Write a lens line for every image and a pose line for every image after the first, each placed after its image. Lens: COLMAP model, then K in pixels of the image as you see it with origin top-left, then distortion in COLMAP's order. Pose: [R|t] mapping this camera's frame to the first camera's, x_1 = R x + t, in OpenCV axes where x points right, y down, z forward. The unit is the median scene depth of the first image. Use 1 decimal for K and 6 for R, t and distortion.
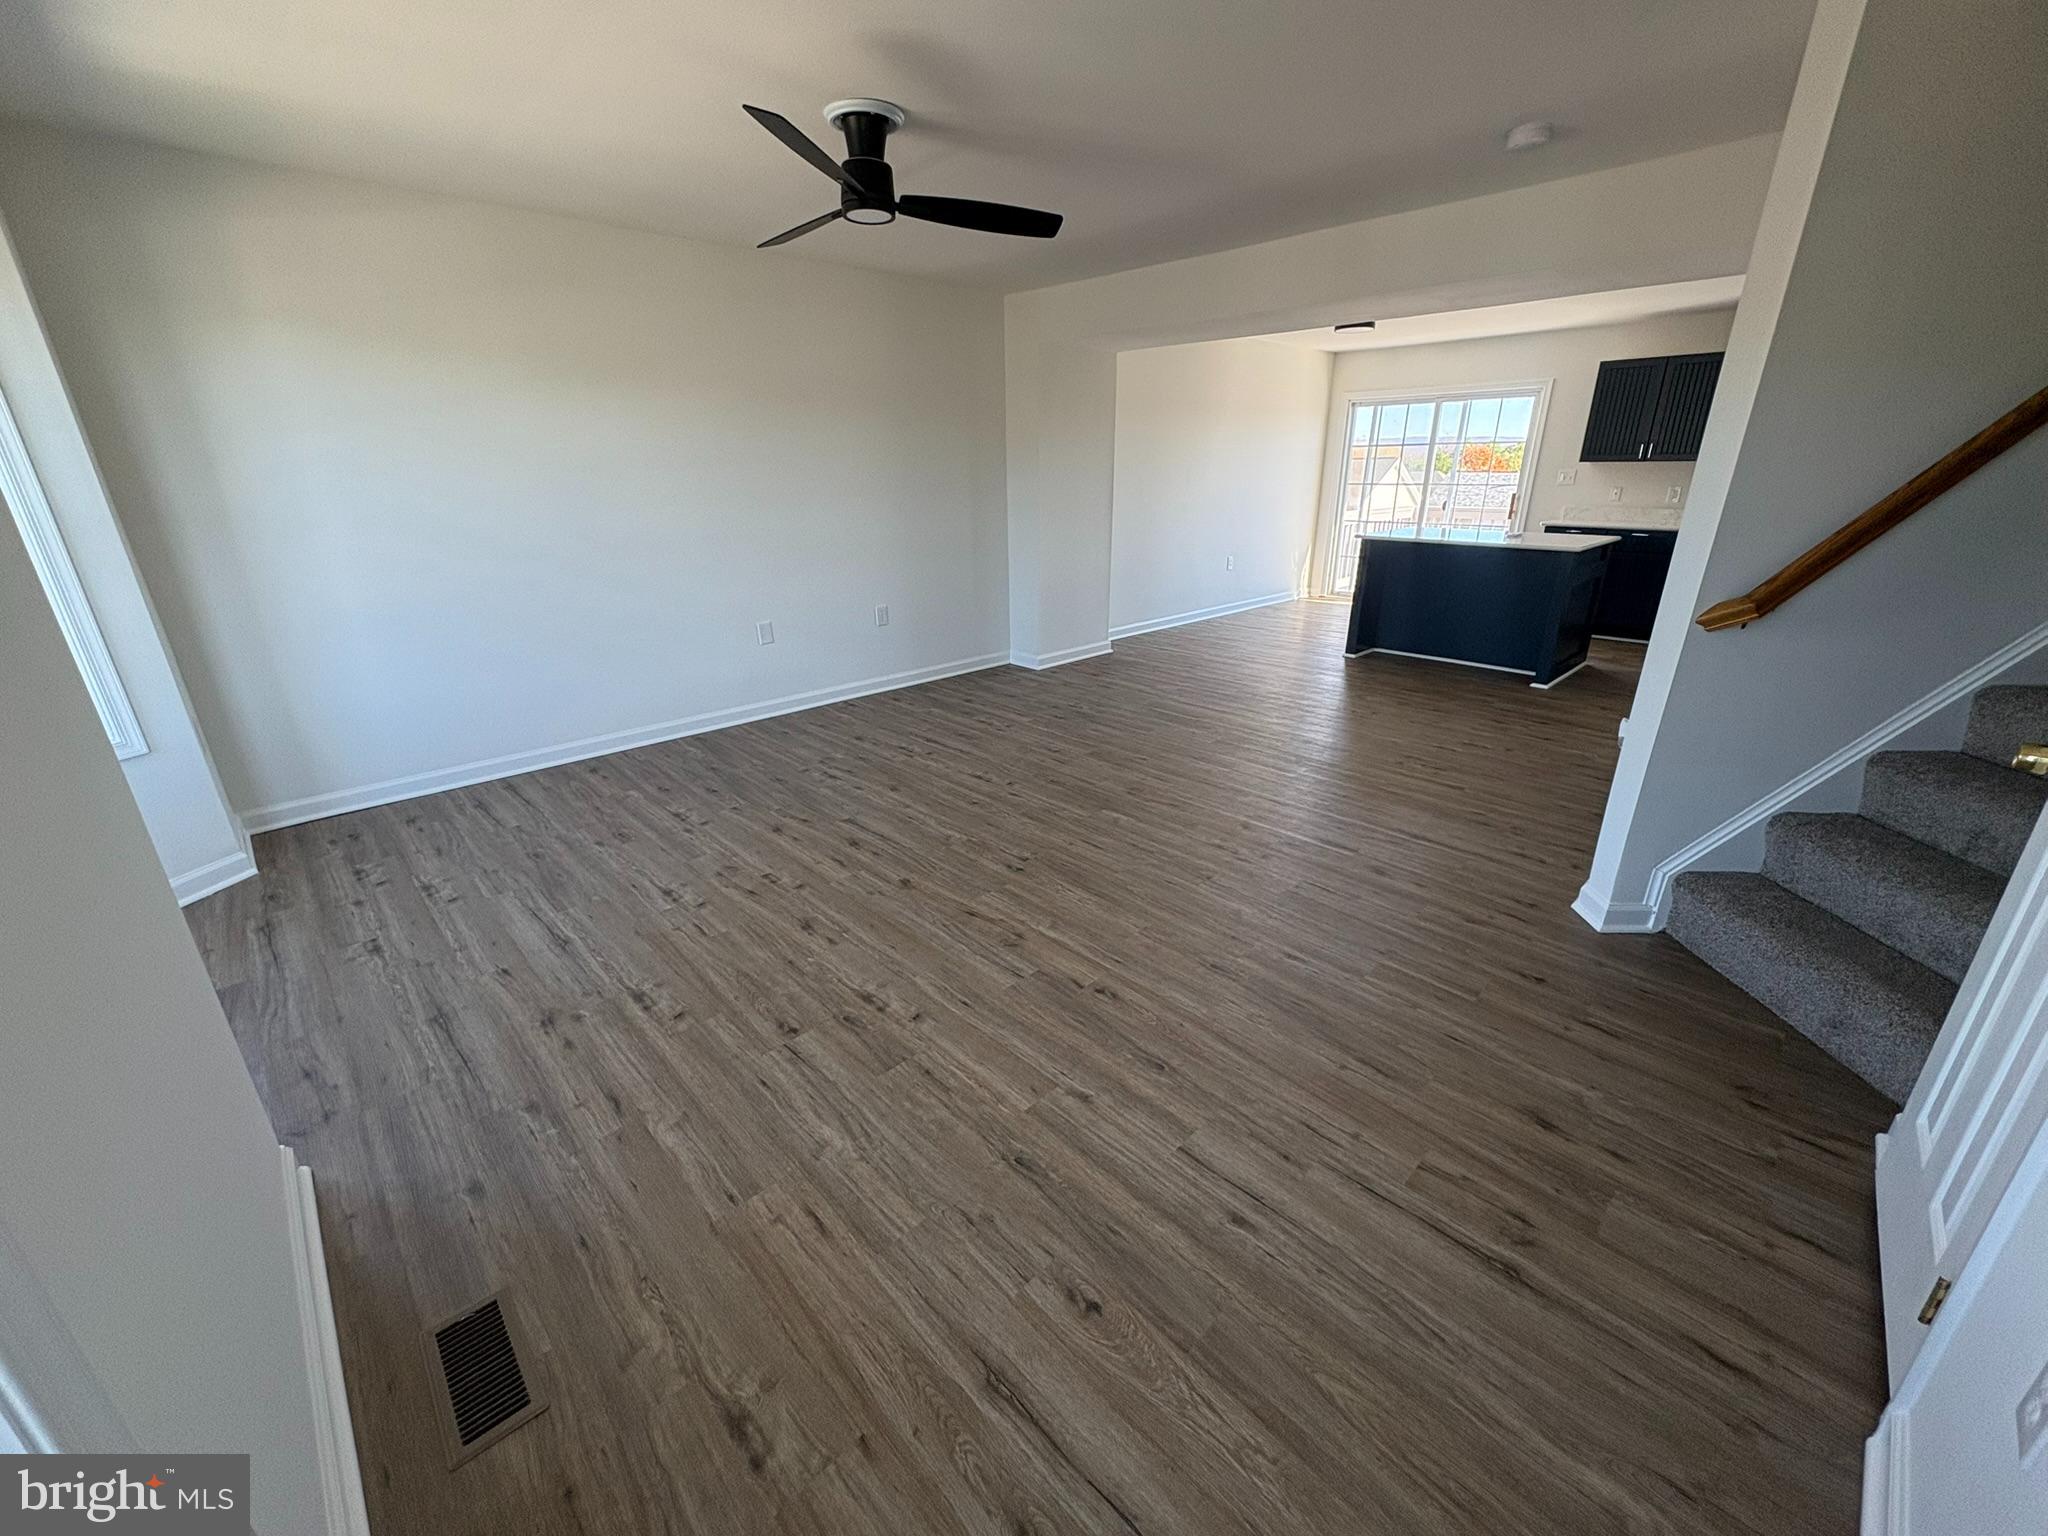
lens RADIAL K [[814.7, 0, 1021.2], [0, 814.7, 765.6], [0, 0, 1]] dist [0.002566, -0.000695]
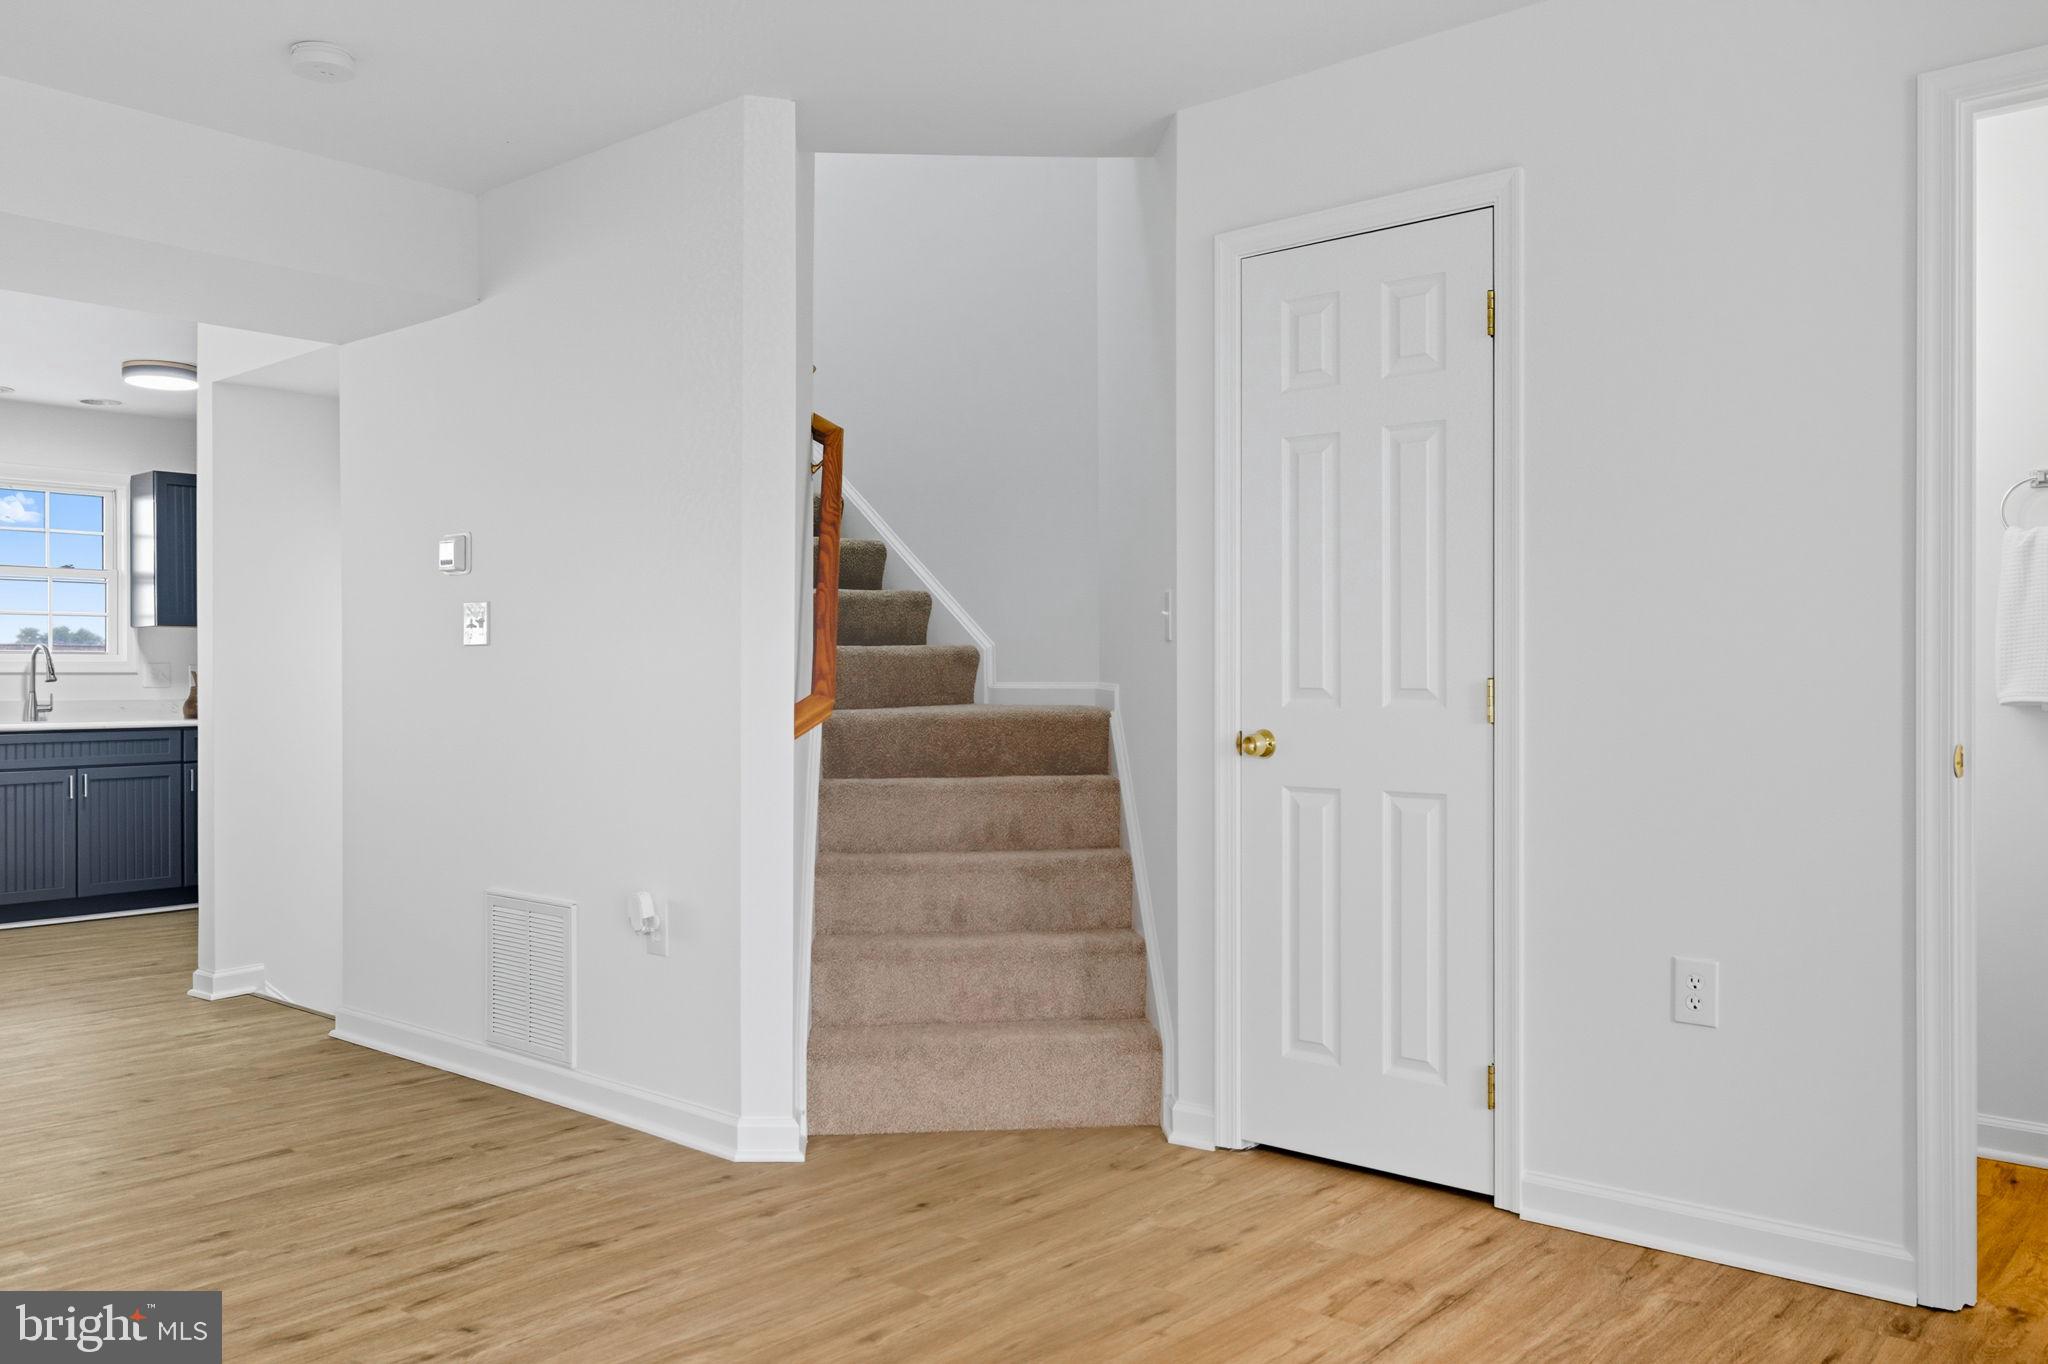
lens RADIAL K [[1560.7, 0, 1027.3], [0, 1560.7, 678.5], [0, 0, 1]] dist [0.002577, 0.006618]
pose [[-0.102003, 0.018086, 0.994620, -0.984270], [0.348201, 0.937234, 0.018667, -0.216905], [-0.931854, 0.348232, -0.101898, 1.185921]]
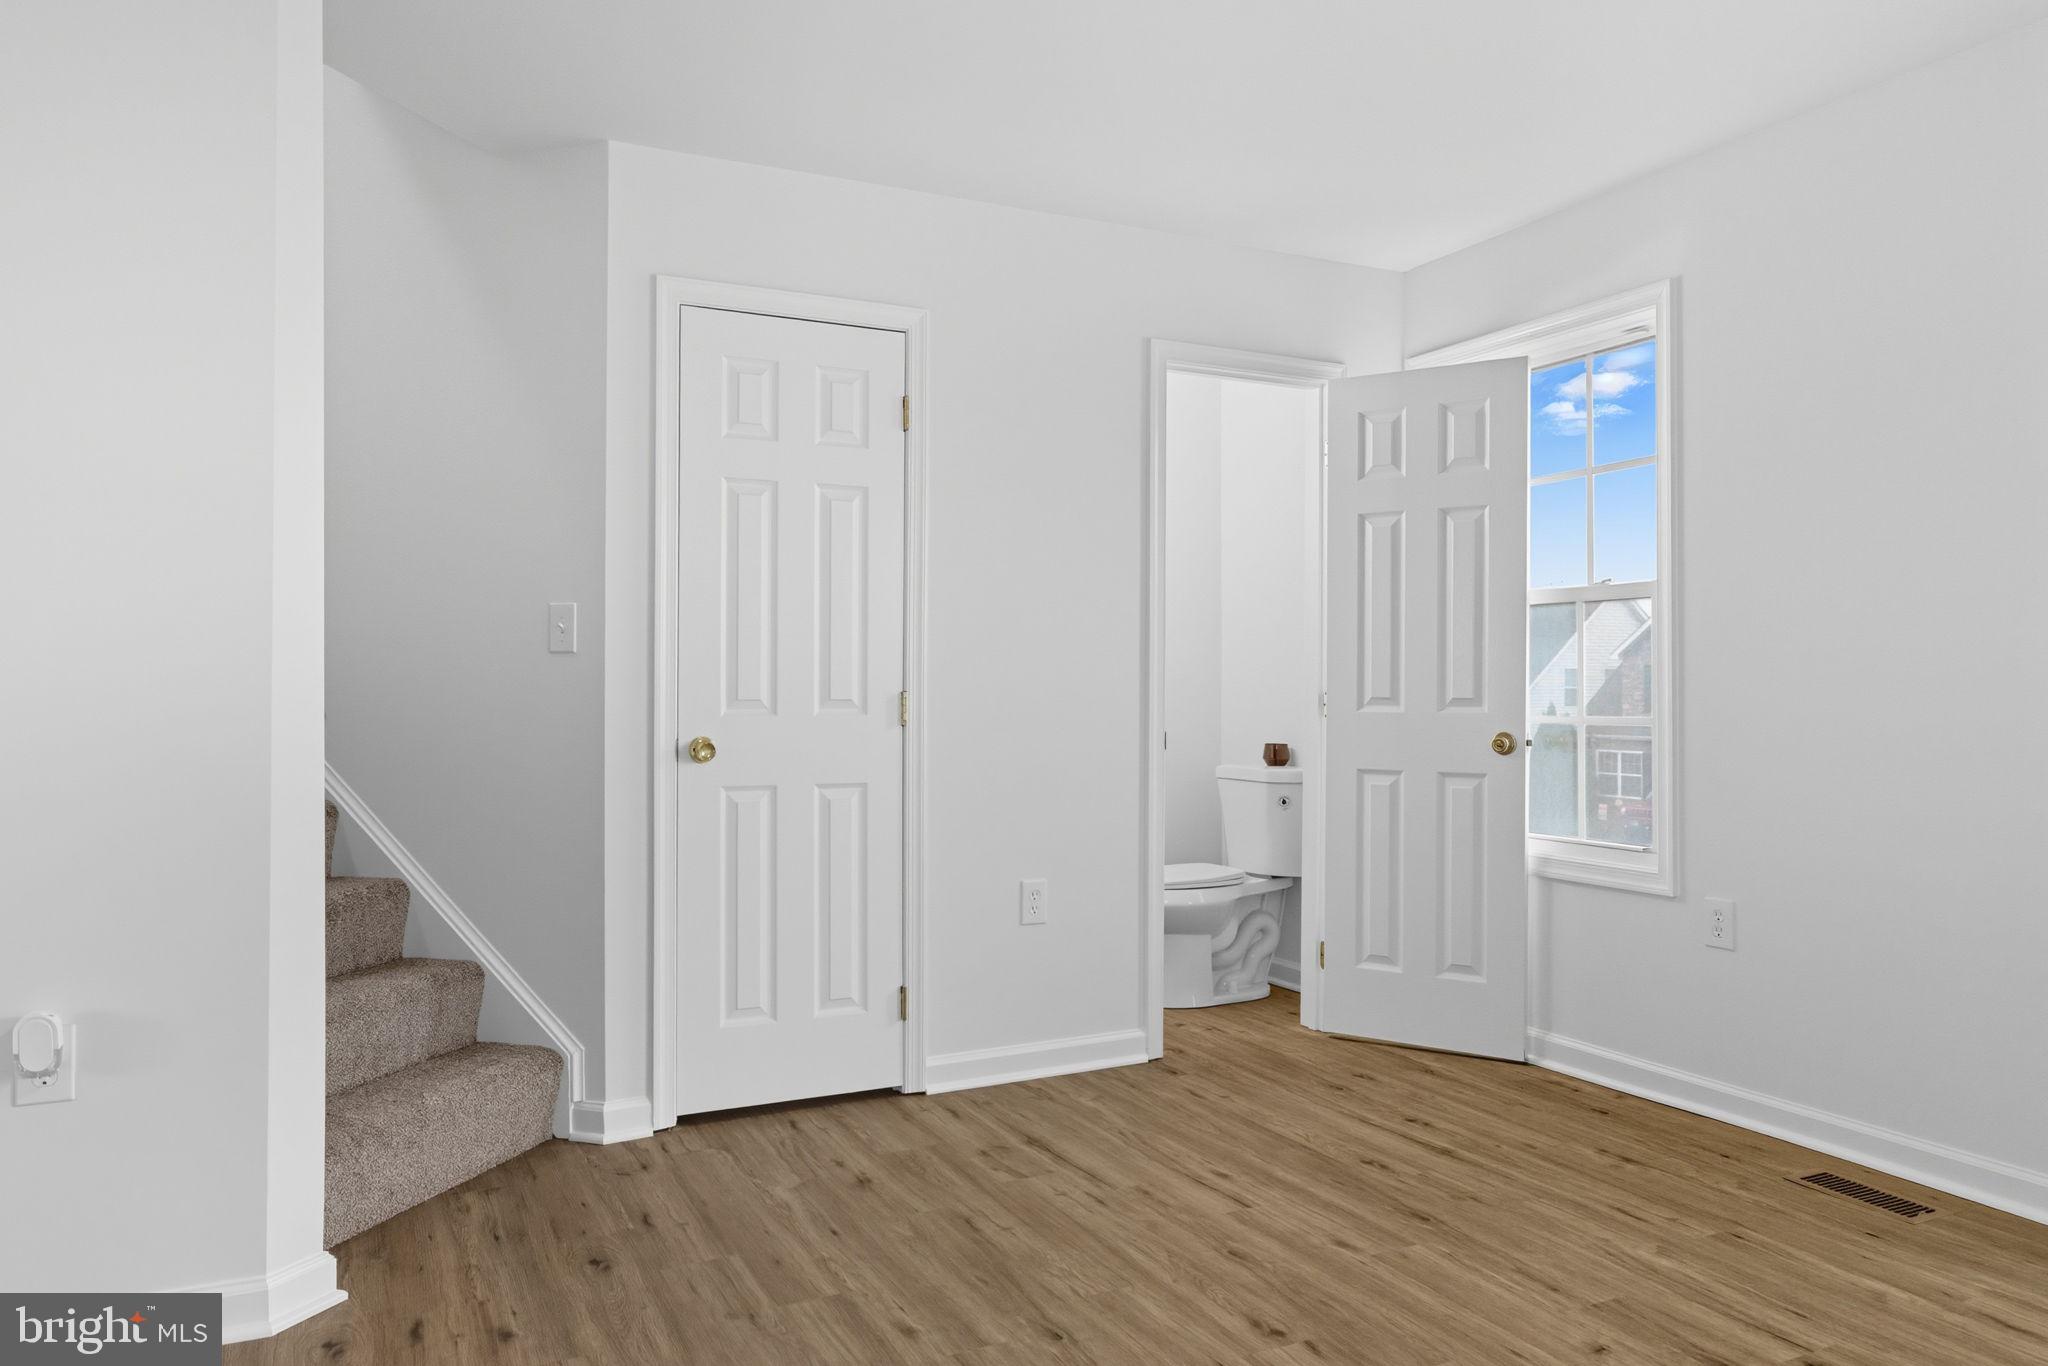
lens RADIAL K [[1366.1, 0, 1019.7], [0, 1366.1, 691.1], [0, 0, 1]] dist [0.003294, 0.001534]
pose [[-0.953692, 0.010421, 0.300605, -0.036506], [0.114418, 0.936837, 0.330522, -0.660229], [-0.278173, 0.349611, -0.894646, 2.301638]]
